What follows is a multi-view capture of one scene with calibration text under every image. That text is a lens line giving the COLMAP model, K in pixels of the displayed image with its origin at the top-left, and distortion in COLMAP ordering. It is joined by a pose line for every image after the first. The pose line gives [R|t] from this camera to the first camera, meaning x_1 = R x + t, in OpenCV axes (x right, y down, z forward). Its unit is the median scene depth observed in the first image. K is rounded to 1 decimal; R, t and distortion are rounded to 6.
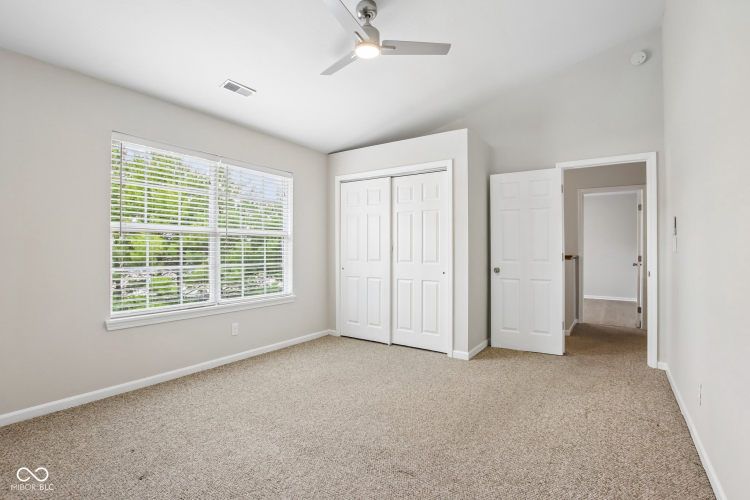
lens RADIAL K [[350.8, 0, 378.7], [0, 350.8, 249.7], [0, 0, 1]] dist [-0.031670, 0.000128]
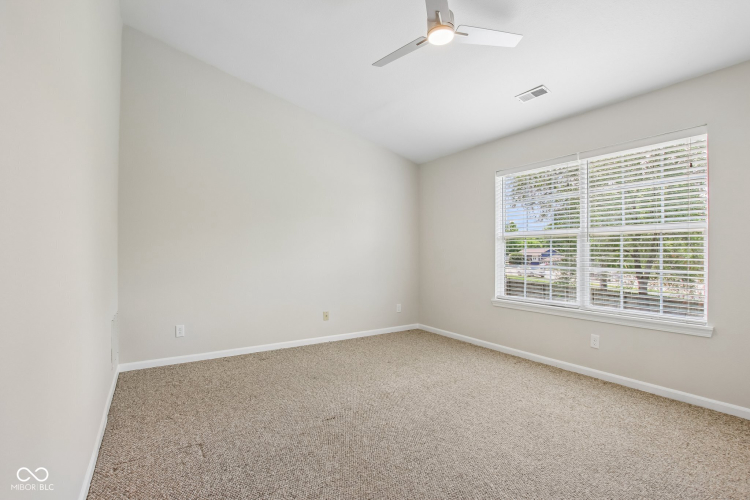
lens RADIAL K [[350.8, 0, 378.7], [0, 350.8, 249.7], [0, 0, 1]] dist [-0.031670, 0.000128]
pose [[-0.384882, -0.012359, -0.922883, 0.618440], [0.001063, 0.999904, -0.013834, 0.007156], [0.922965, -0.006306, -0.384832, 0.839740]]
